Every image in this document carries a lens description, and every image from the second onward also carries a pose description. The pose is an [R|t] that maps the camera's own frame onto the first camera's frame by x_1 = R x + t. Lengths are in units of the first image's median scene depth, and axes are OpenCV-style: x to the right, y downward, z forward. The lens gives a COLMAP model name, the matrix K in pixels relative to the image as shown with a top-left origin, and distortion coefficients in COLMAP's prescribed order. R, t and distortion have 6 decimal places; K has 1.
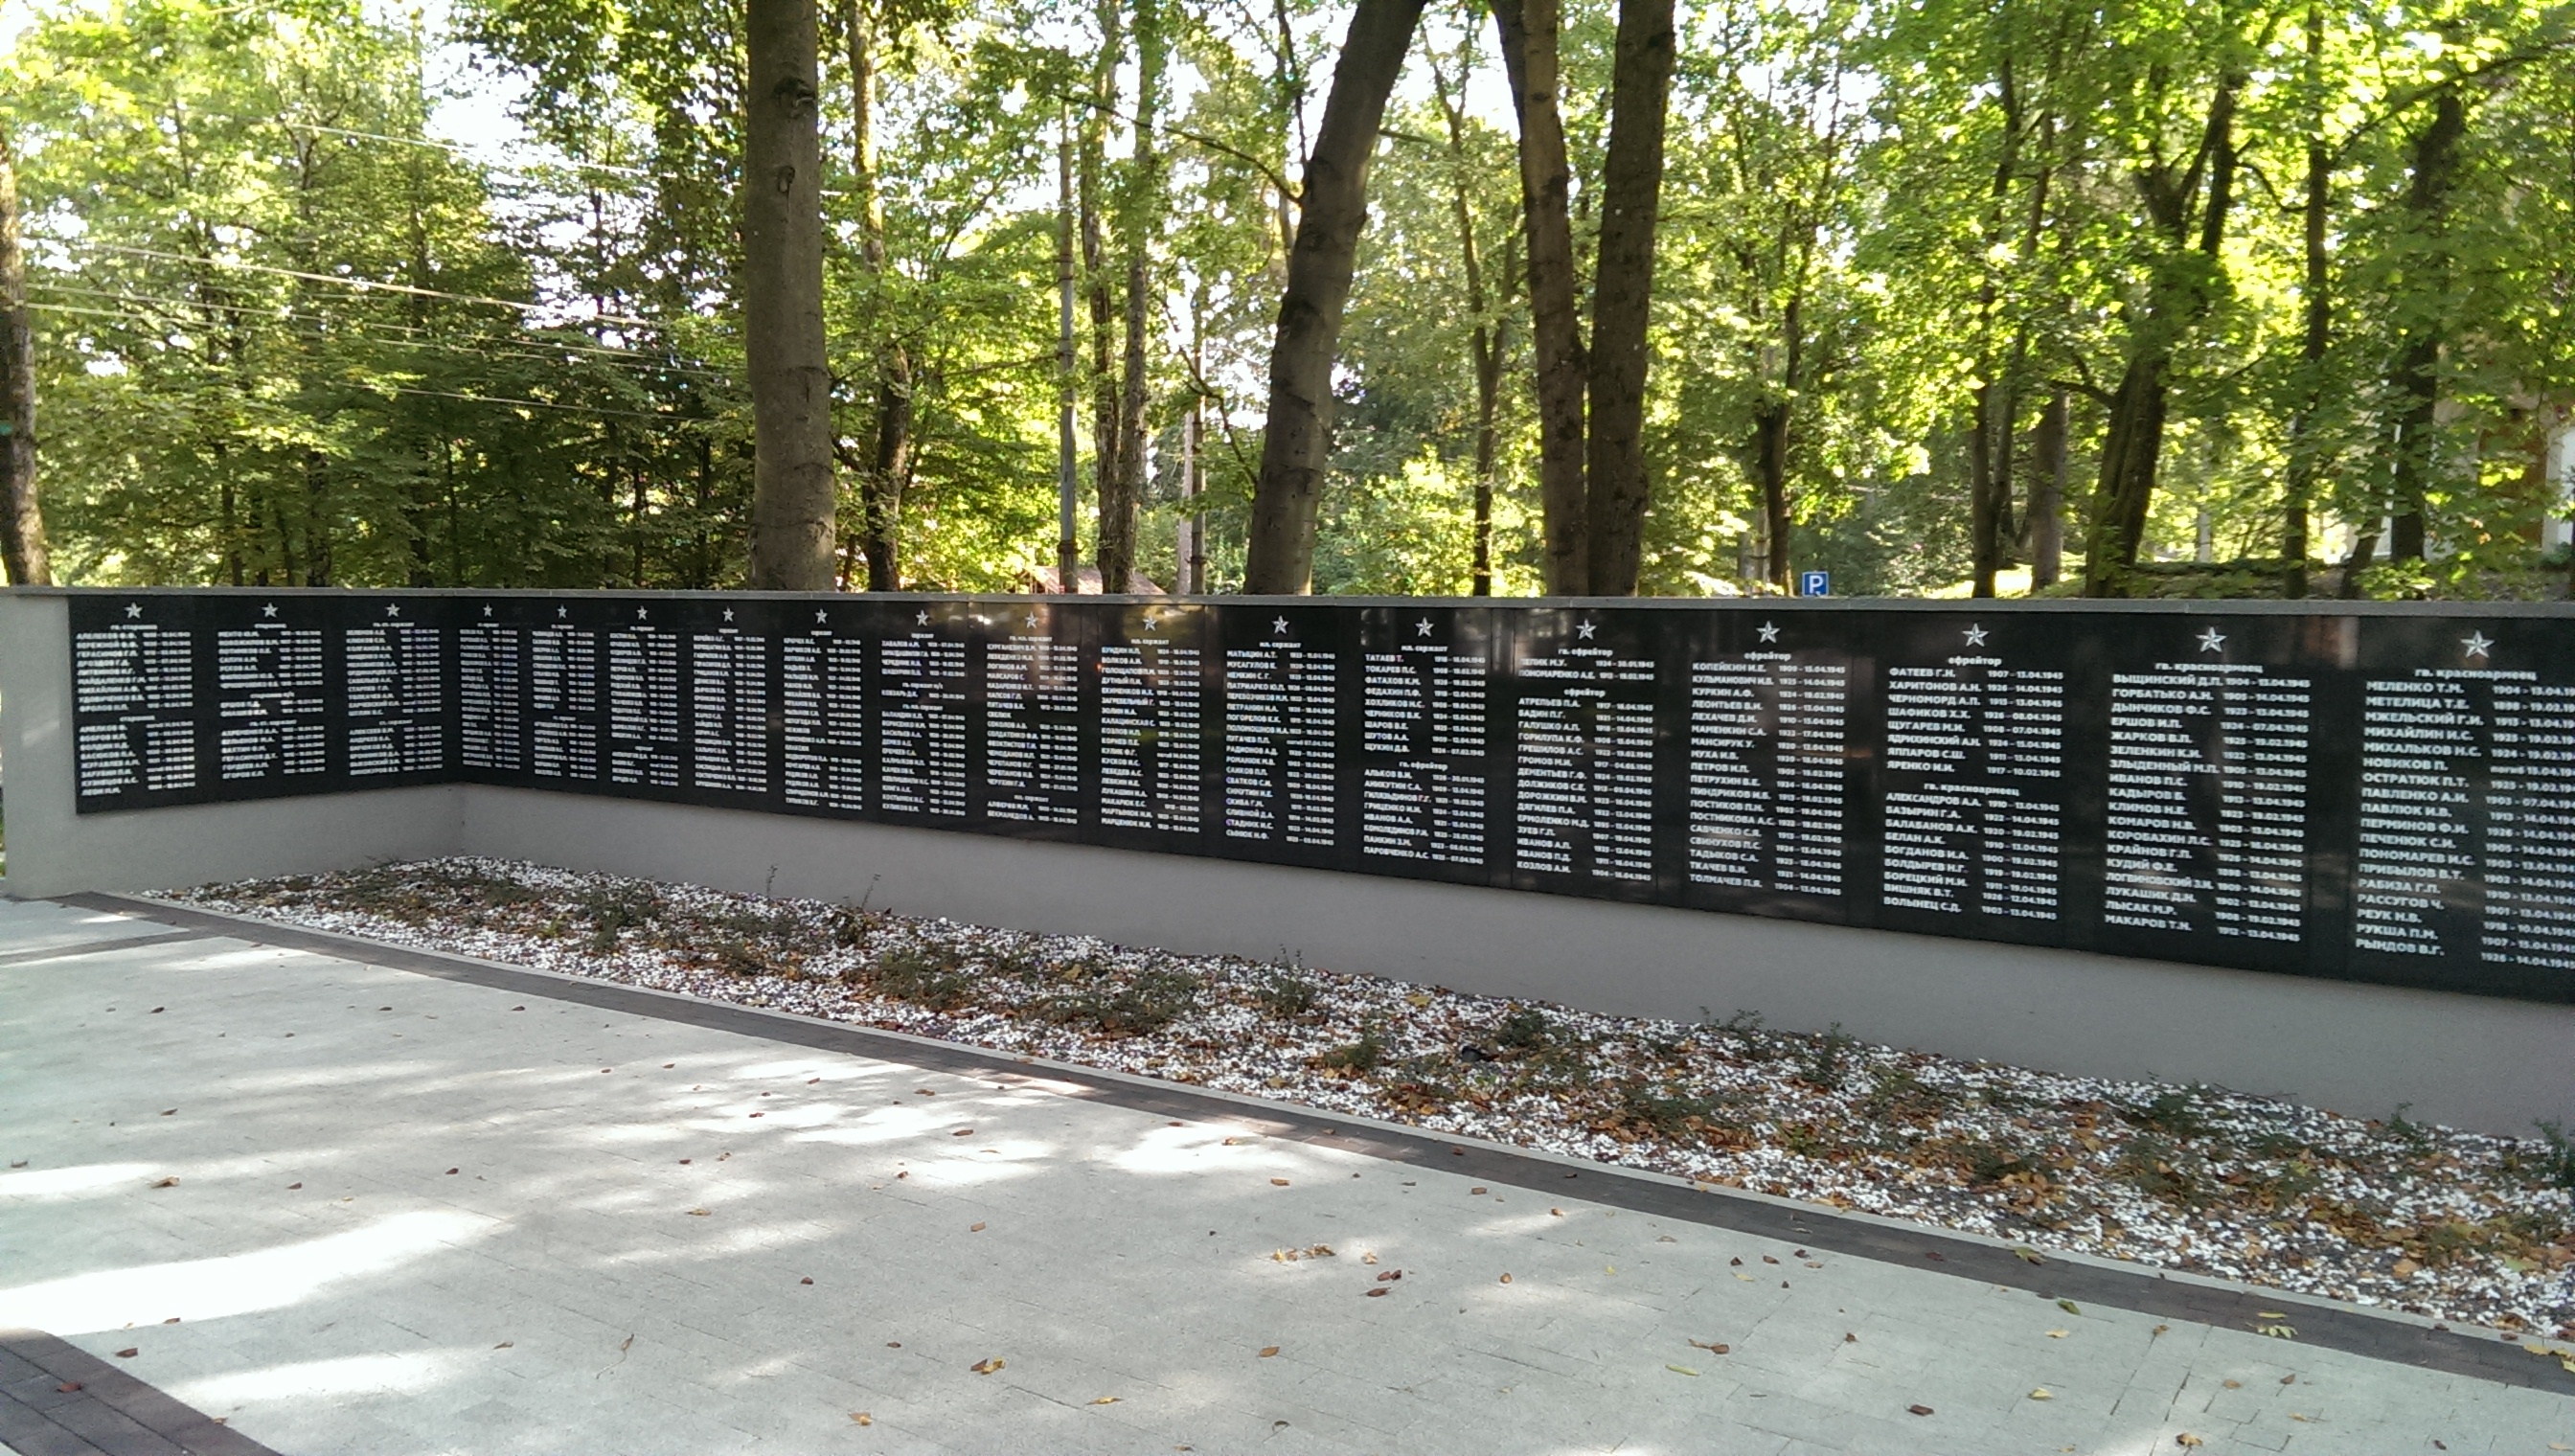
lens RADIAL K [[1748.7, 0, 1287.5], [0, 1748.7, 728.0], [0, 0, 1]] dist [-0.002739, -0.004774]
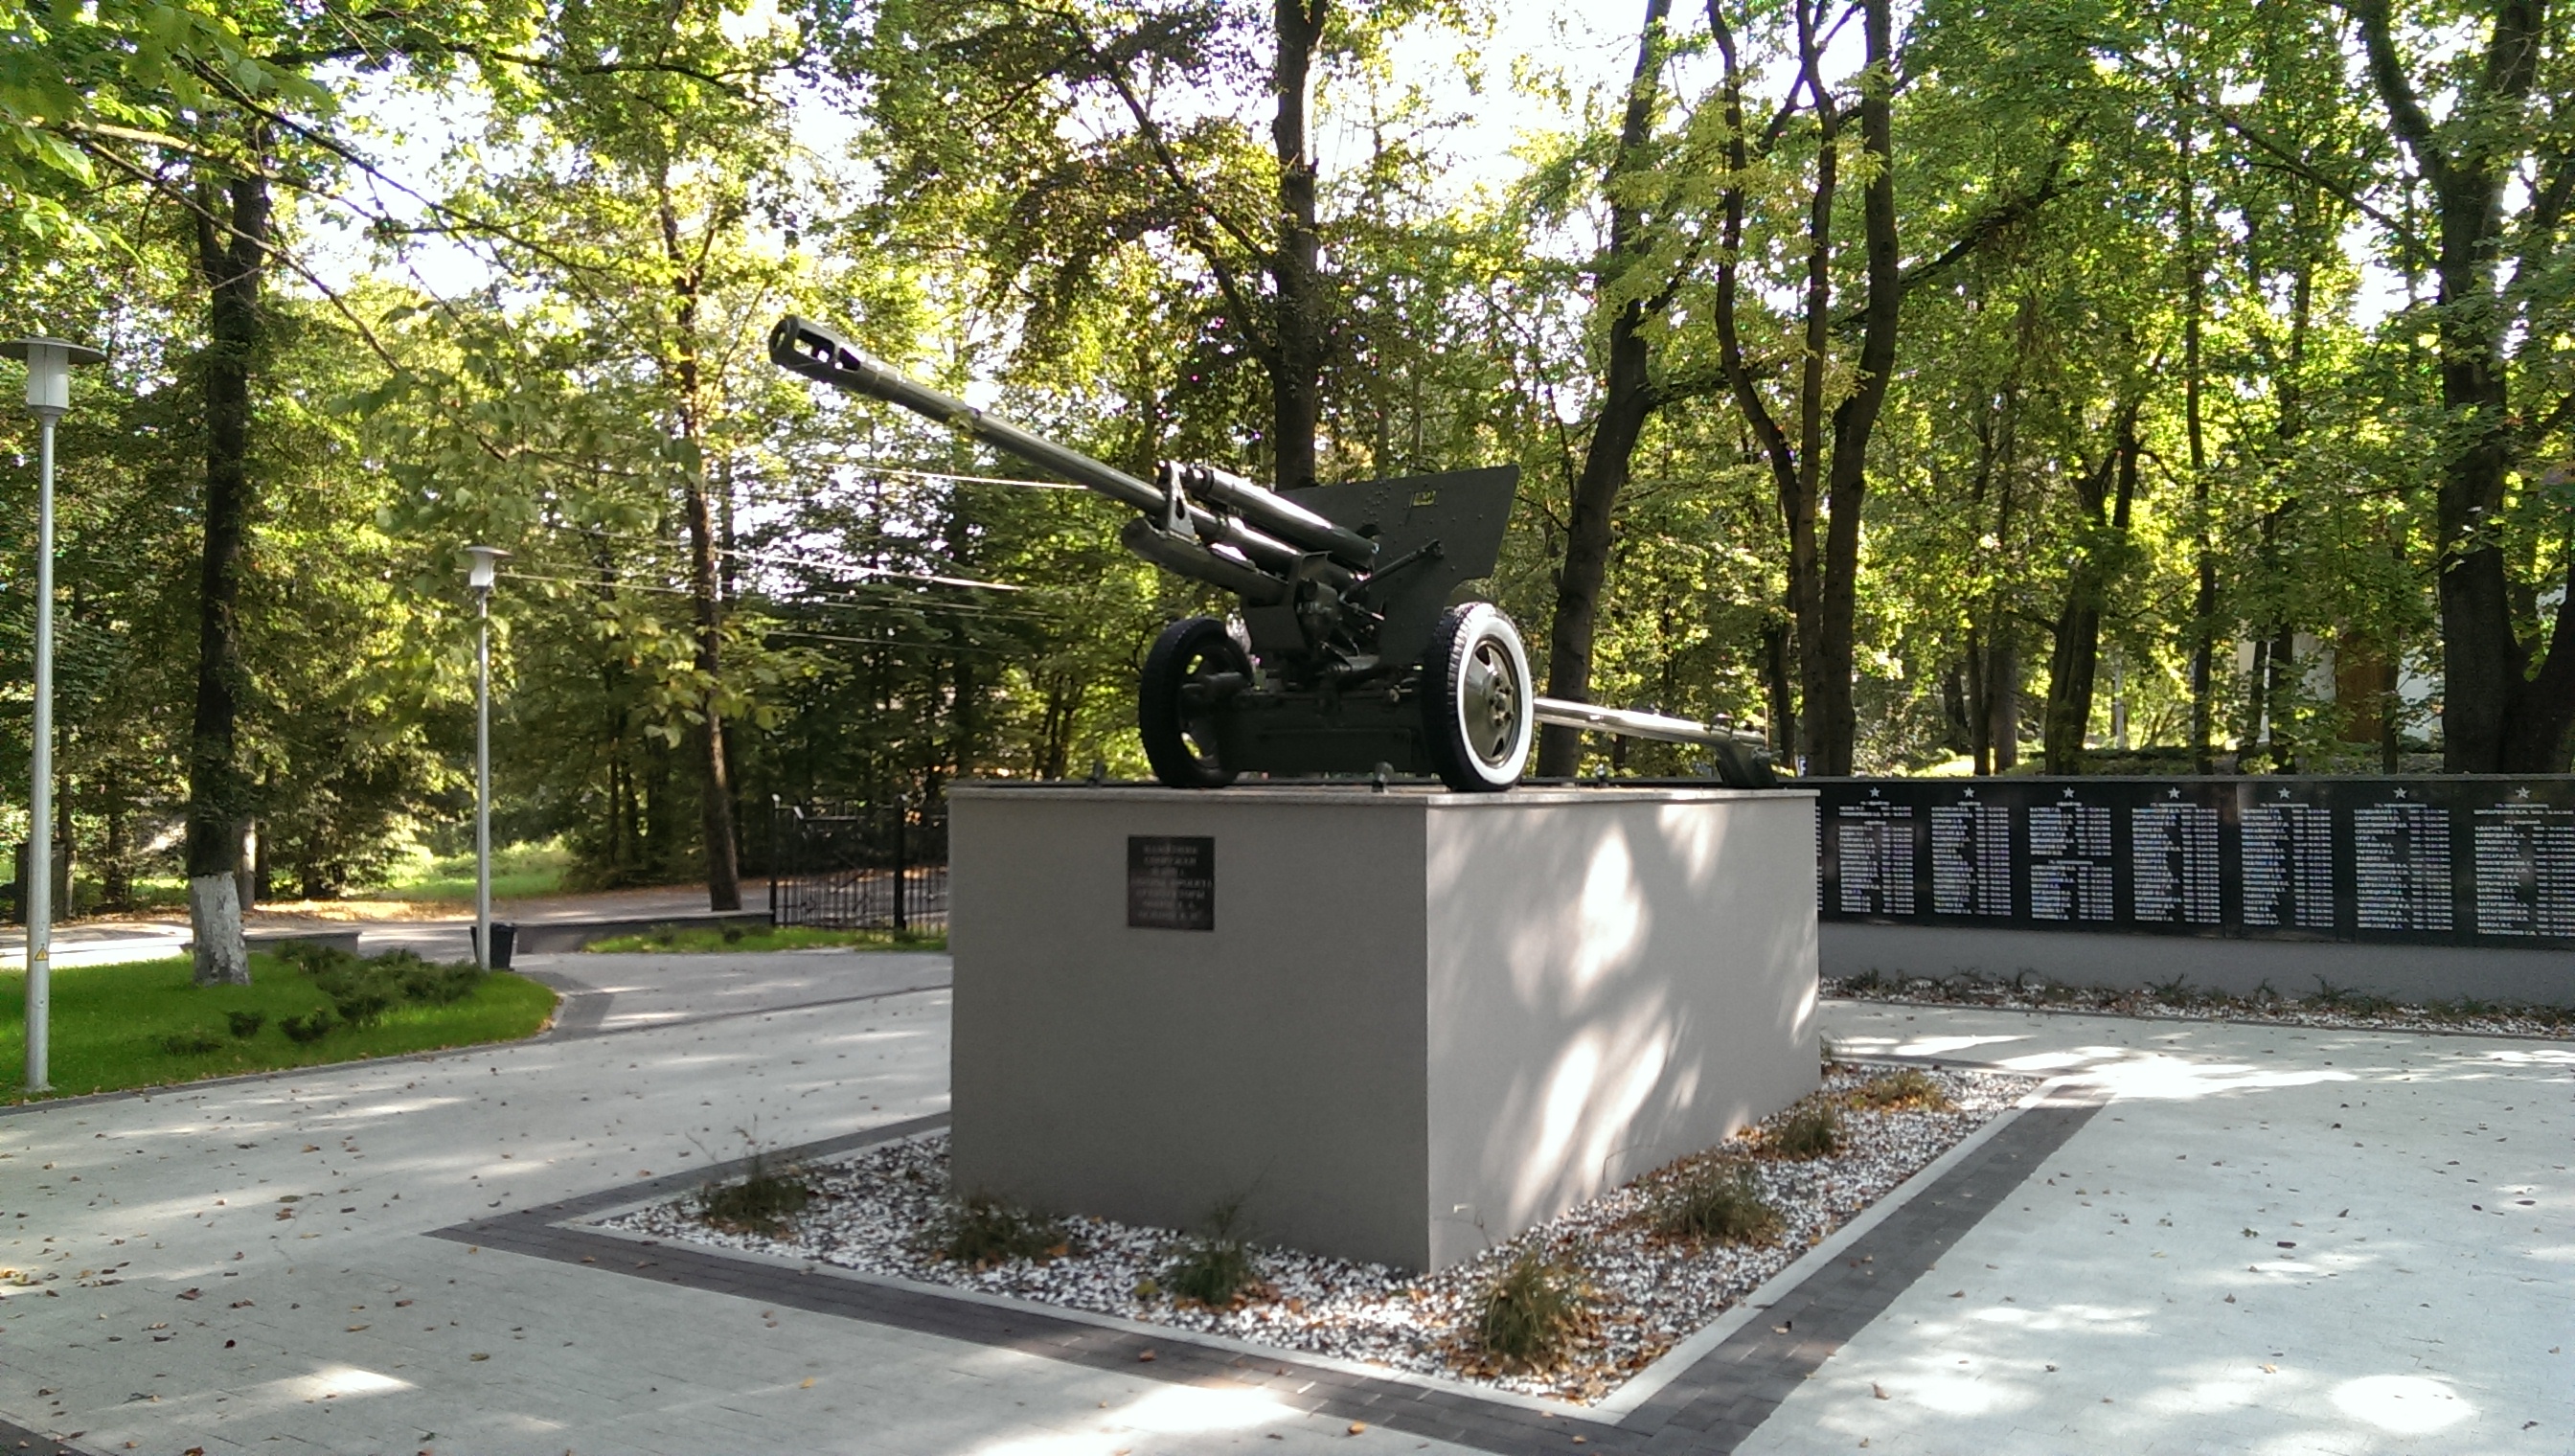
lens RADIAL K [[1748.7, 0, 1287.5], [0, 1748.7, 728.0], [0, 0, 1]] dist [-0.002739, -0.004774]
pose [[0.999041, -0.005197, 0.043474, -0.609012], [0.009775, 0.994345, -0.105743, 0.079377], [-0.042679, 0.106067, 0.993443, -1.027085]]
